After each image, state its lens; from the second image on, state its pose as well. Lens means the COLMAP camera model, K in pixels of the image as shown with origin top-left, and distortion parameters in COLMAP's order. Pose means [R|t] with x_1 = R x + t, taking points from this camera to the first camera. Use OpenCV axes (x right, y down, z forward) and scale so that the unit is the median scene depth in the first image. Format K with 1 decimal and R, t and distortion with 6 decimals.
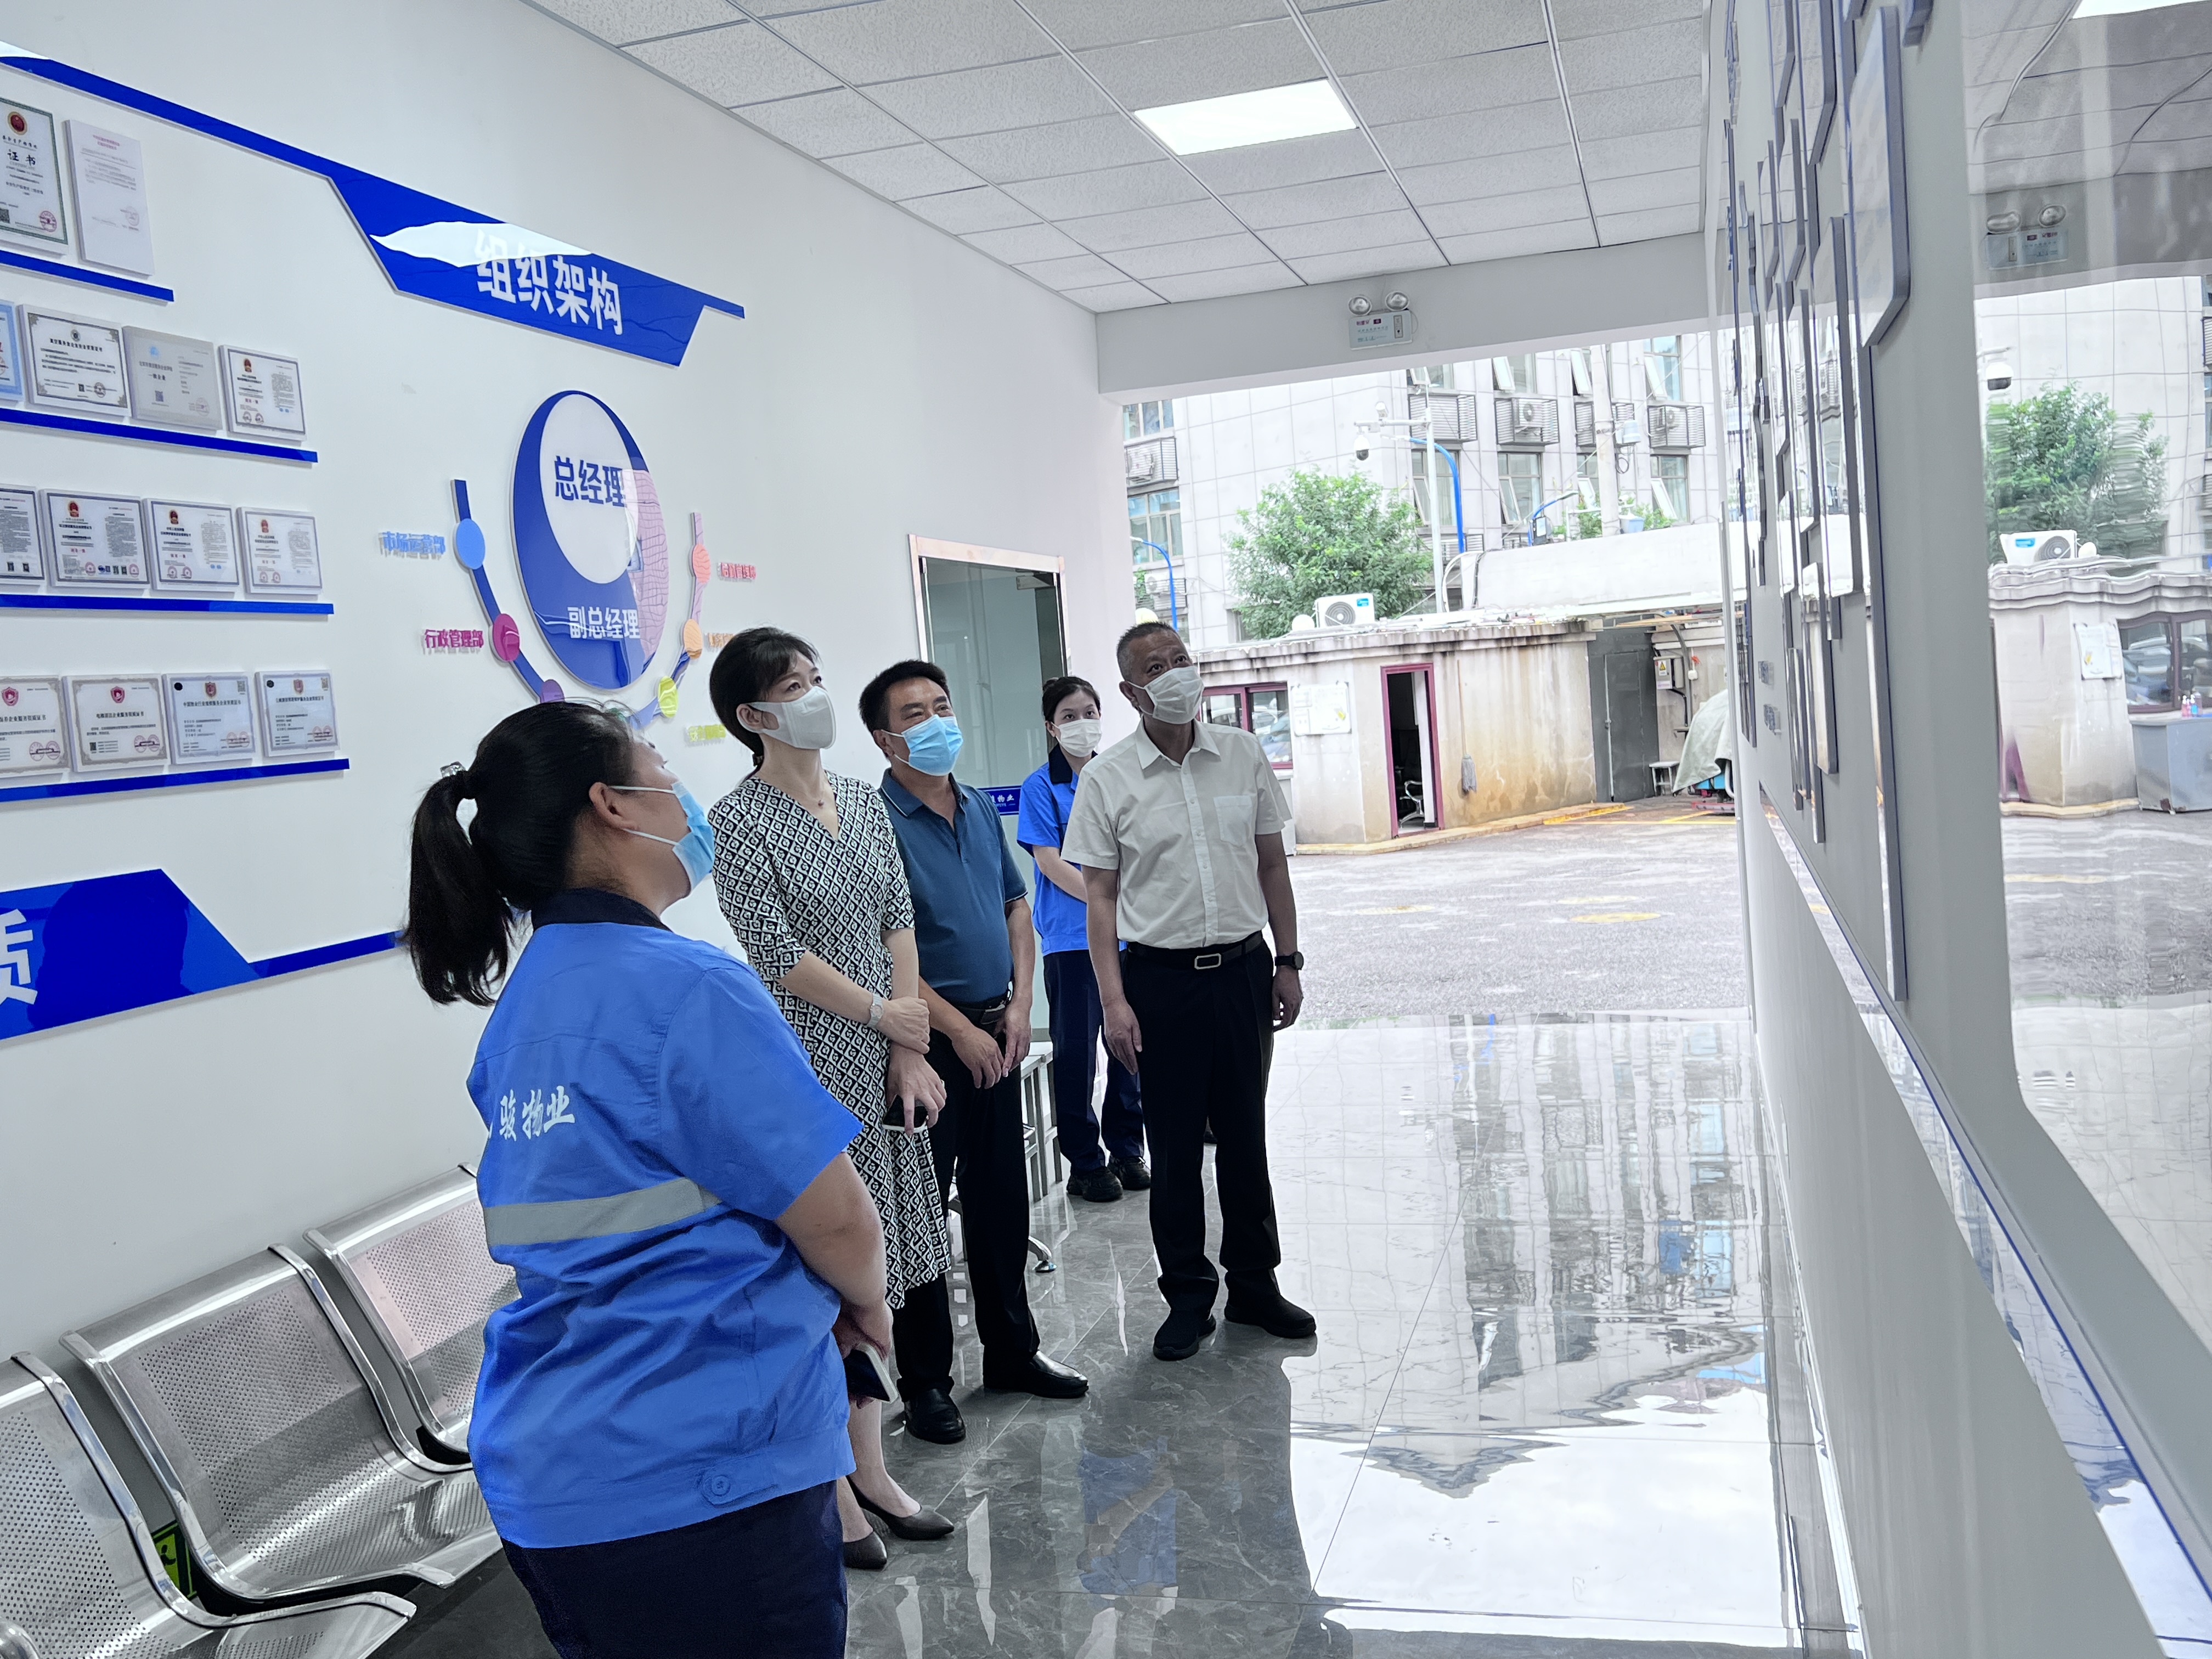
lens RADIAL K [[2036.9, 0, 1106.1], [0, 2036.9, 831.7], [0, 0, 1]] dist [0.005560, 0.000000]
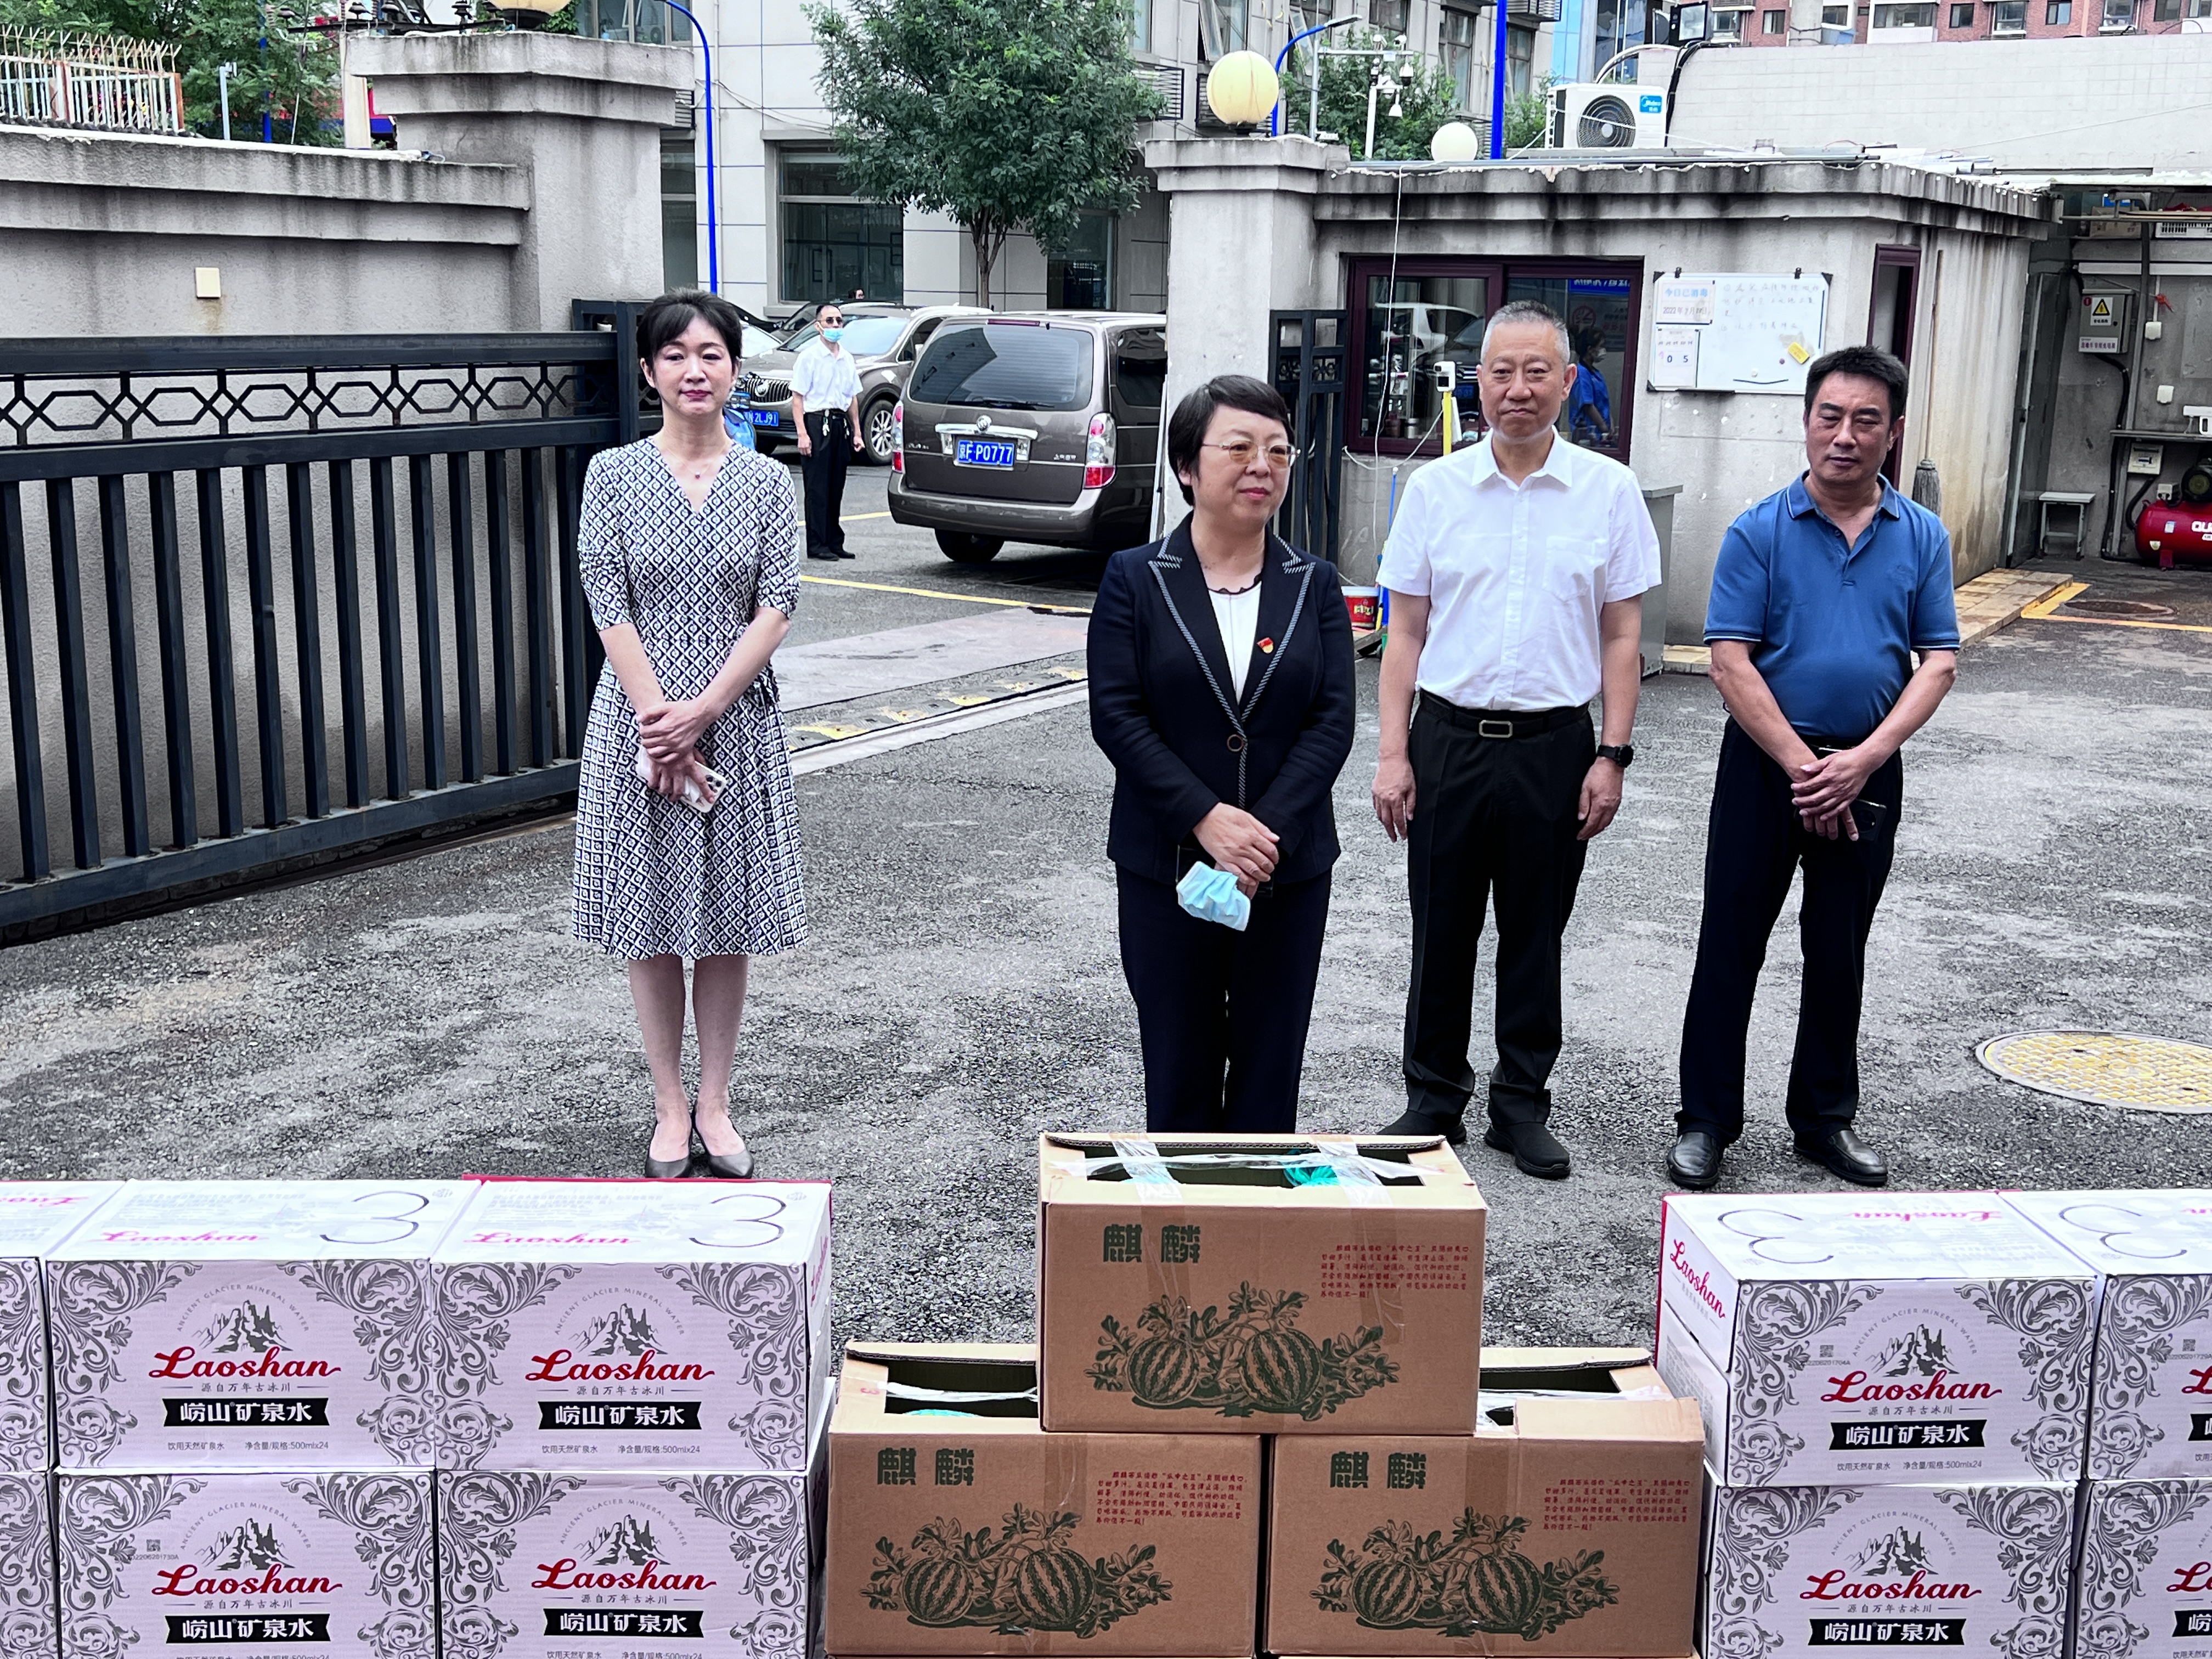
lens RADIAL K [[2438.6, 0, 1107.2], [0, 2438.6, 820.8], [0, 0, 1]] dist [0.021883, 0.000000]
pose [[0.940648, 0.028401, 0.338193, -0.182495], [-0.074575, 0.989434, 0.124332, -0.012504], [-0.331088, -0.142174, 0.932828, 0.532374]]
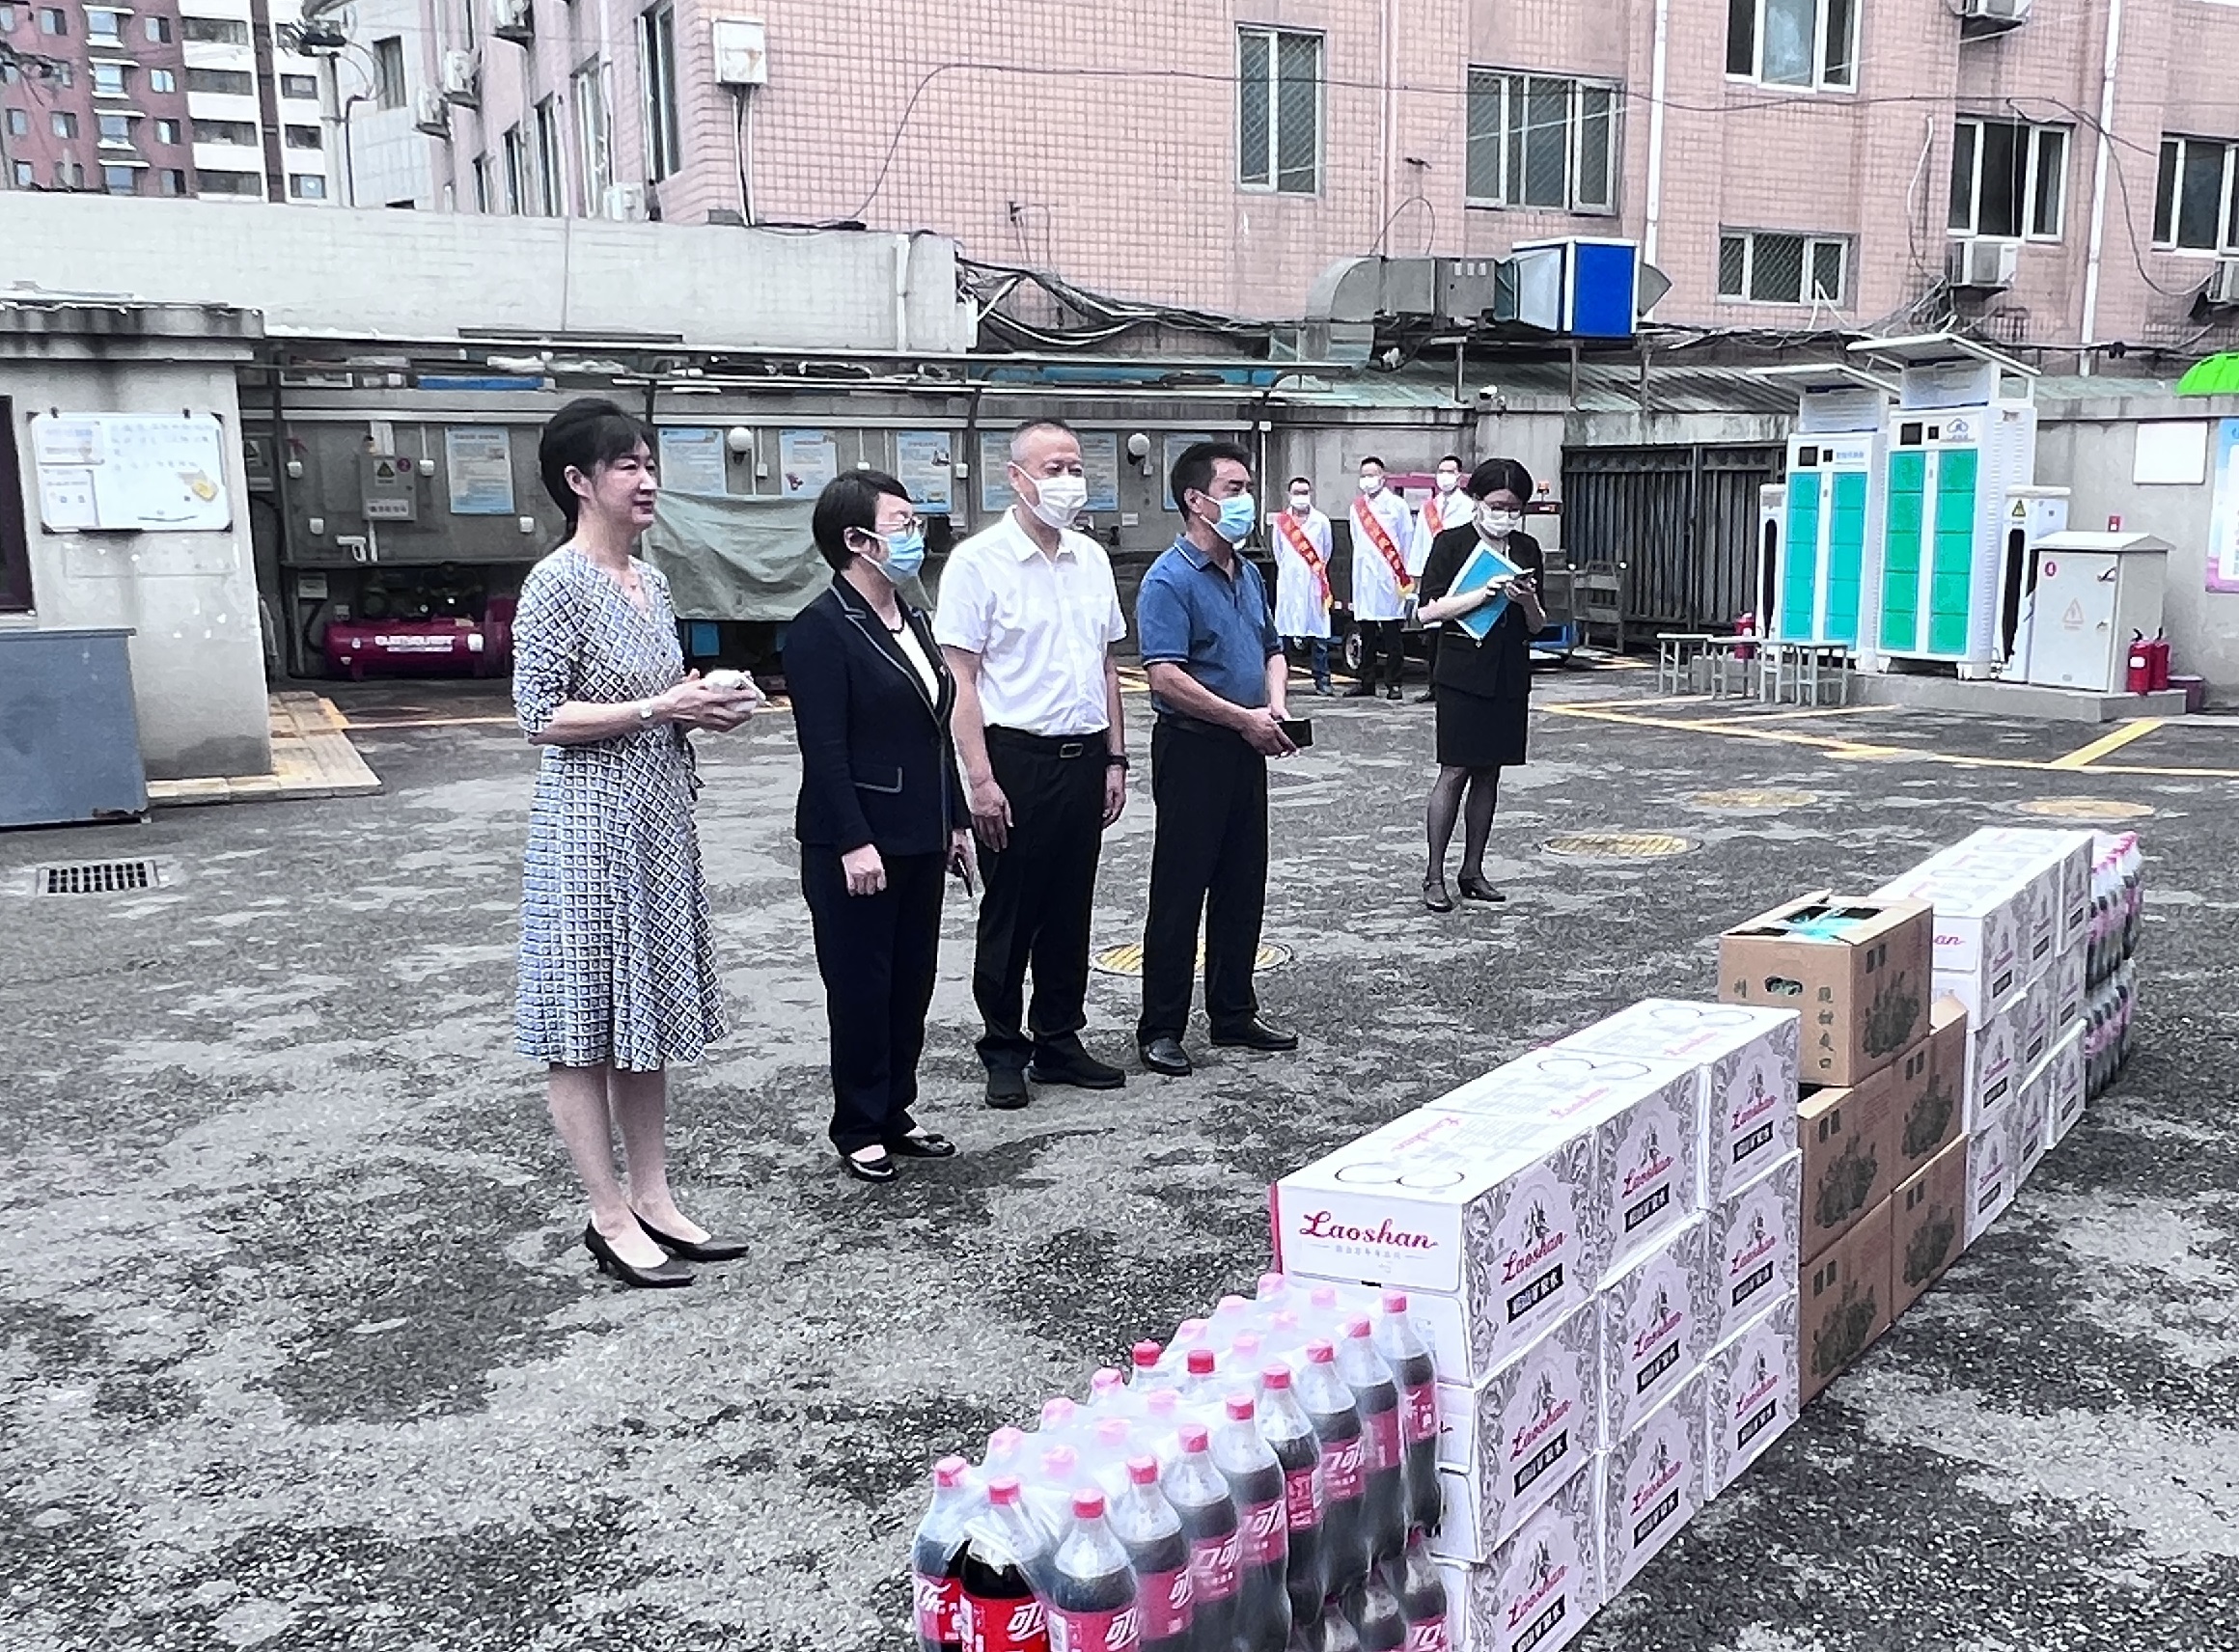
lens RADIAL K [[2397.2, 0, 1124.4], [0, 2397.2, 837.5], [0, 0, 1]] dist [0.065154, 0.000000]
pose [[0.313530, -0.066021, 0.947280, -0.309579], [0.041891, 0.997571, 0.055660, -0.002705], [-0.948654, 0.022232, 0.315534, 0.617714]]
